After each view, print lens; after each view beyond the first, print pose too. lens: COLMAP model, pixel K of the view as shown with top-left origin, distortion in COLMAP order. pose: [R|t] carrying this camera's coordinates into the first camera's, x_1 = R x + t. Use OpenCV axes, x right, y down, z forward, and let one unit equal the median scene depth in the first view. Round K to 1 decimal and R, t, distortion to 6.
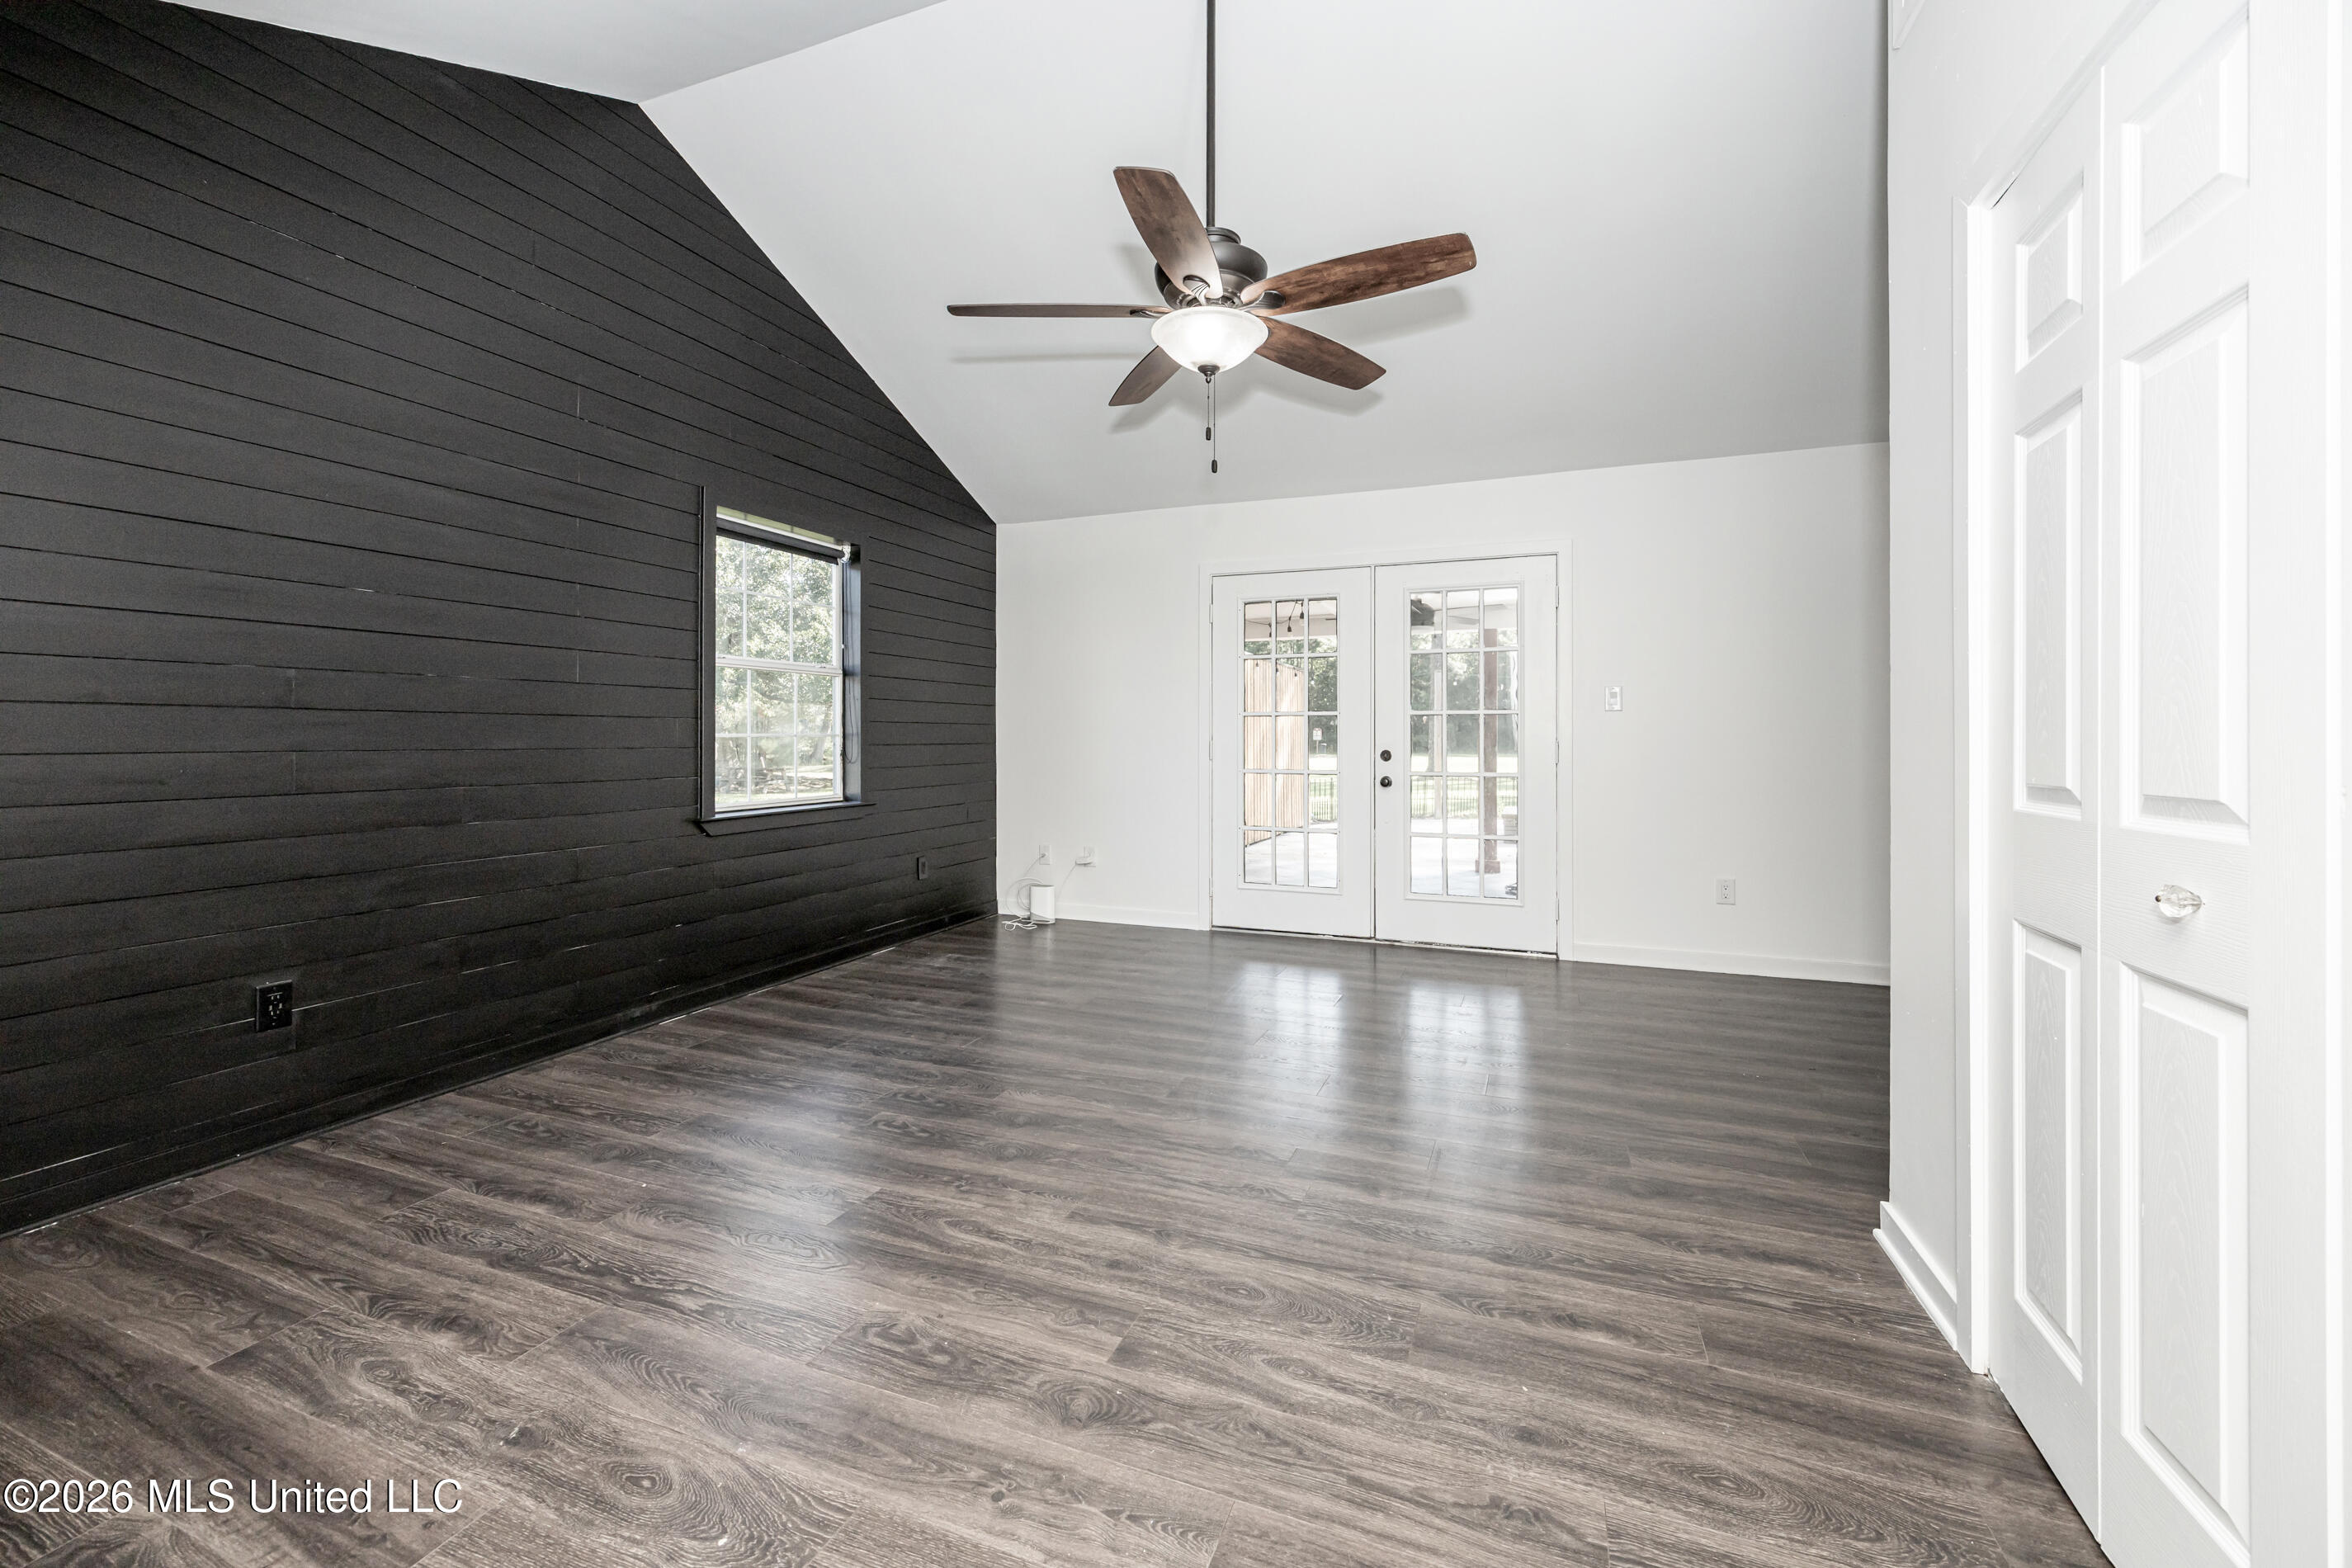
lens RADIAL K [[913.3, 0, 1159.3], [0, 913.3, 740.7], [0, 0, 1]] dist [0.001609, -0.001426]
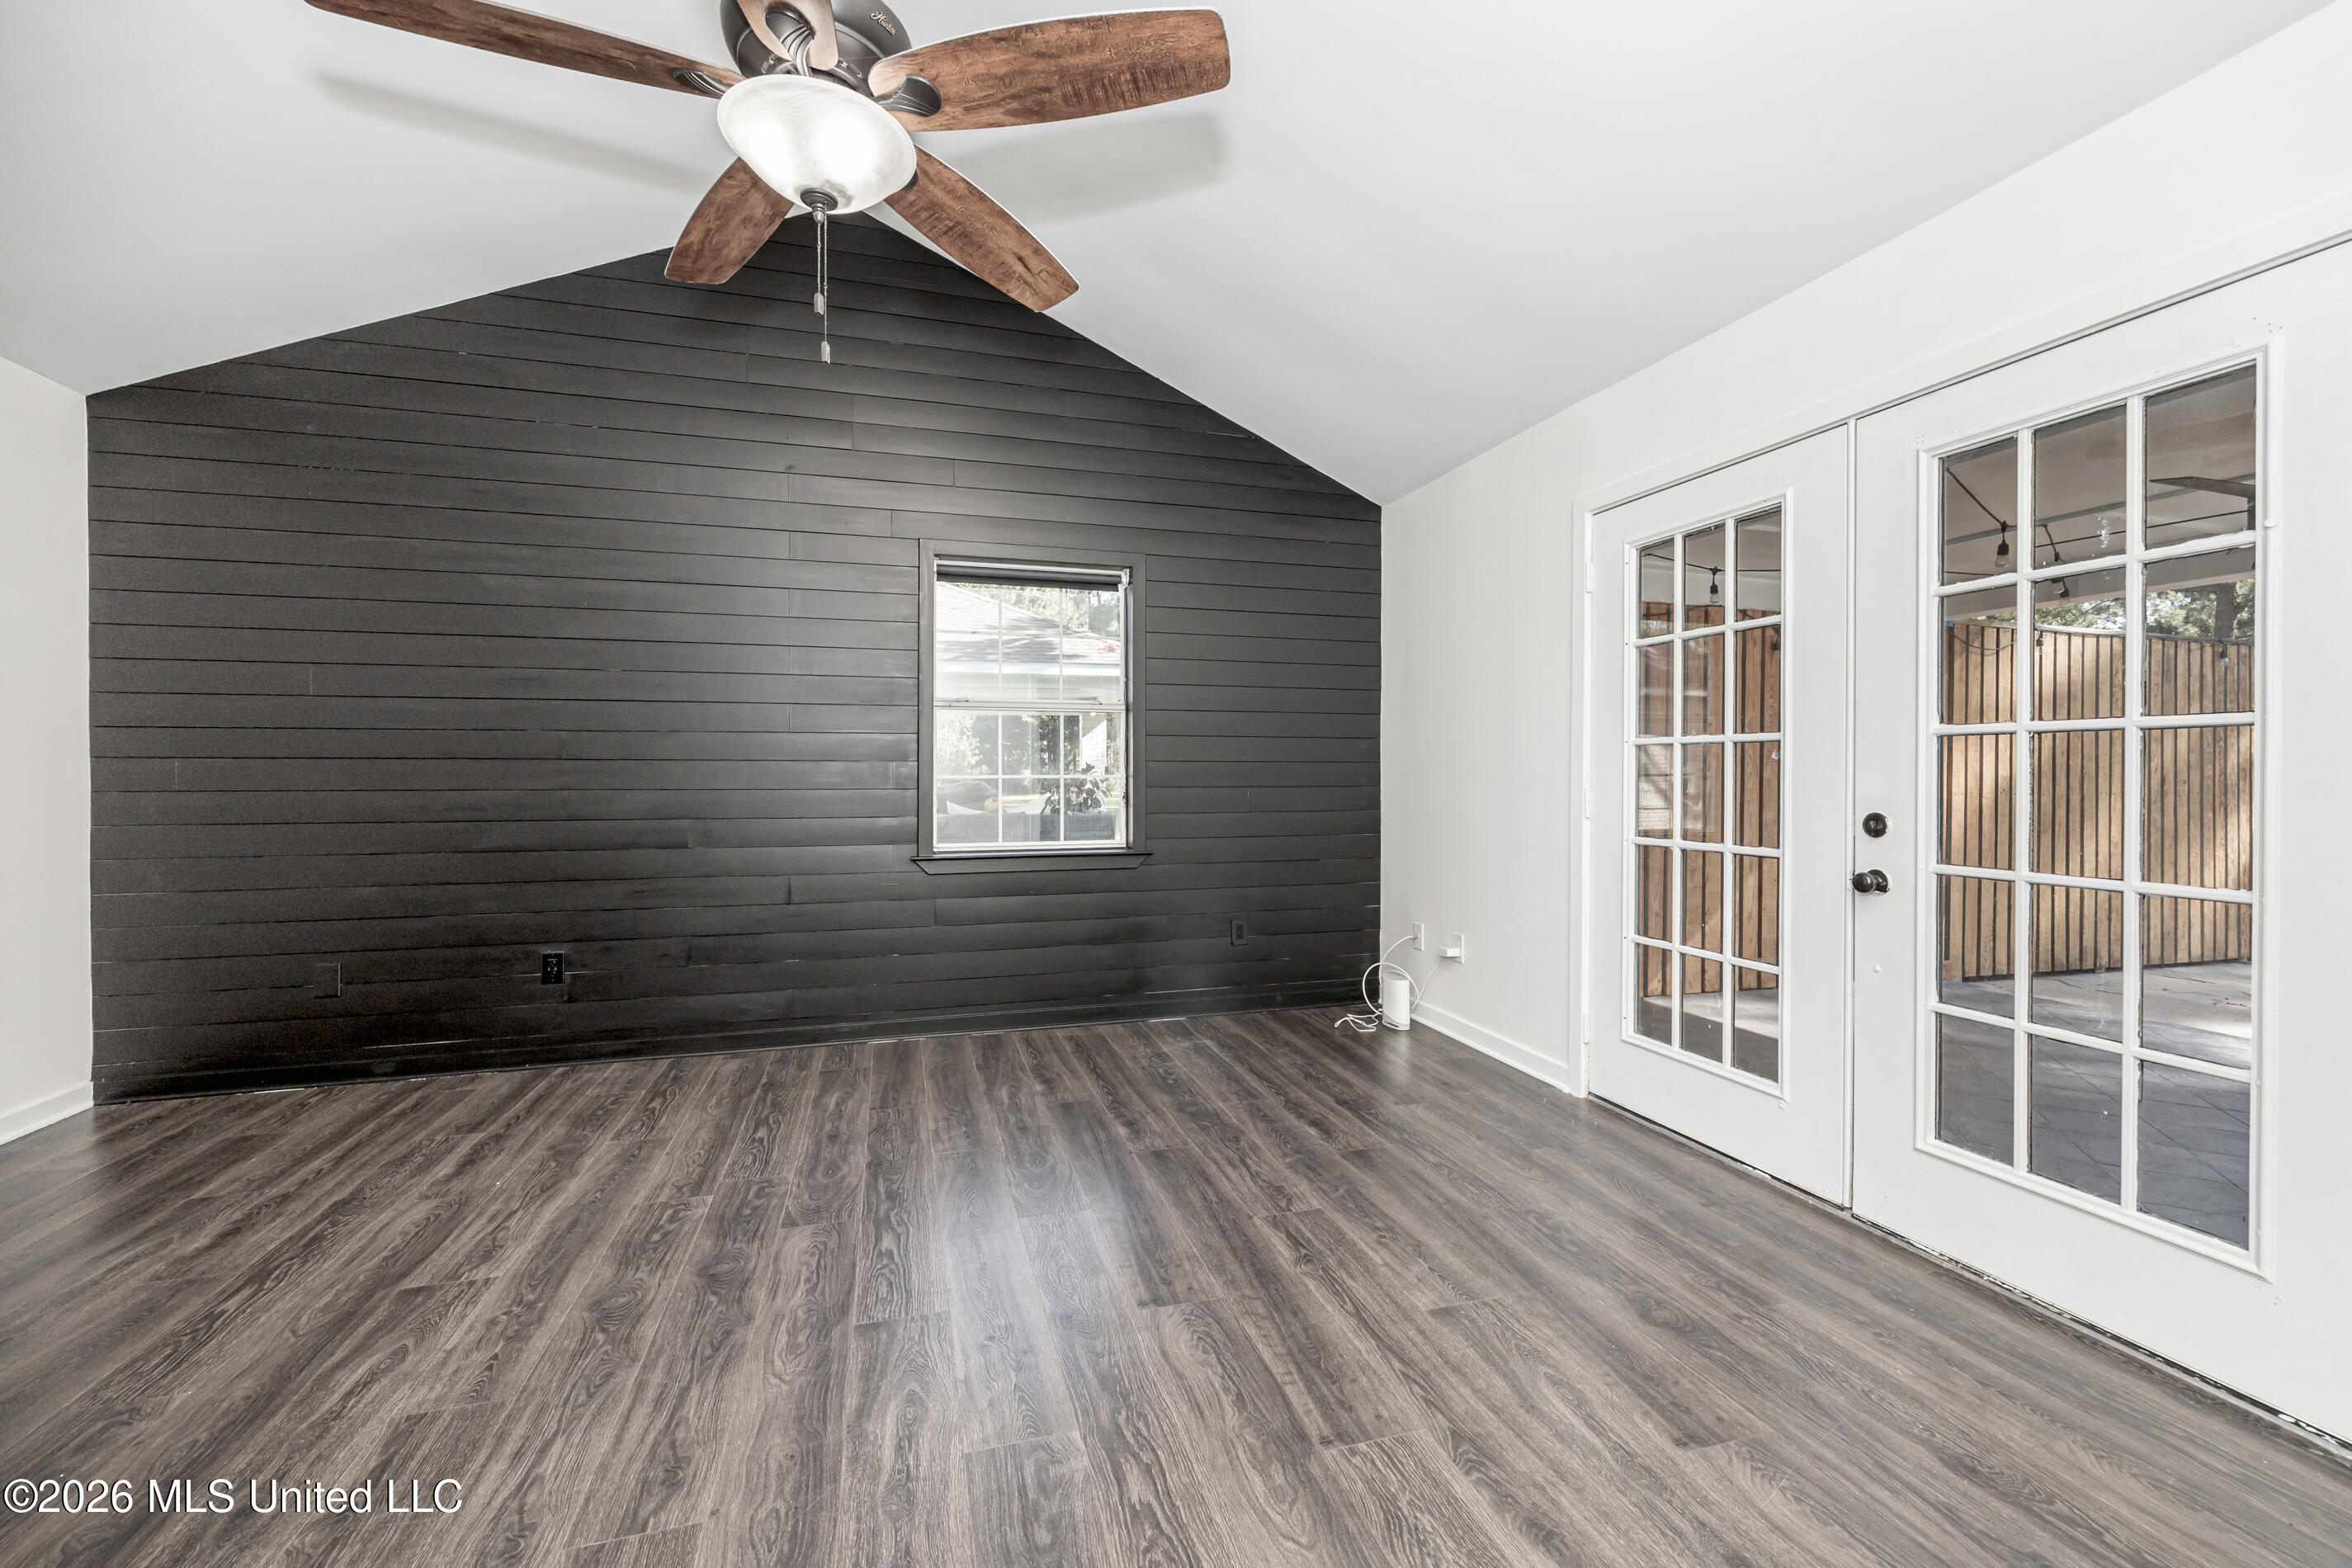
lens RADIAL K [[913.3, 0, 1168.0], [0, 913.3, 780.3], [0, 0, 1]] dist [0.001609, -0.001426]
pose [[0.631337, 0.005713, -0.775487, 0.699355], [-0.005085, 0.999982, 0.003226, -0.009670], [0.775492, 0.001907, 0.631355, 0.801516]]
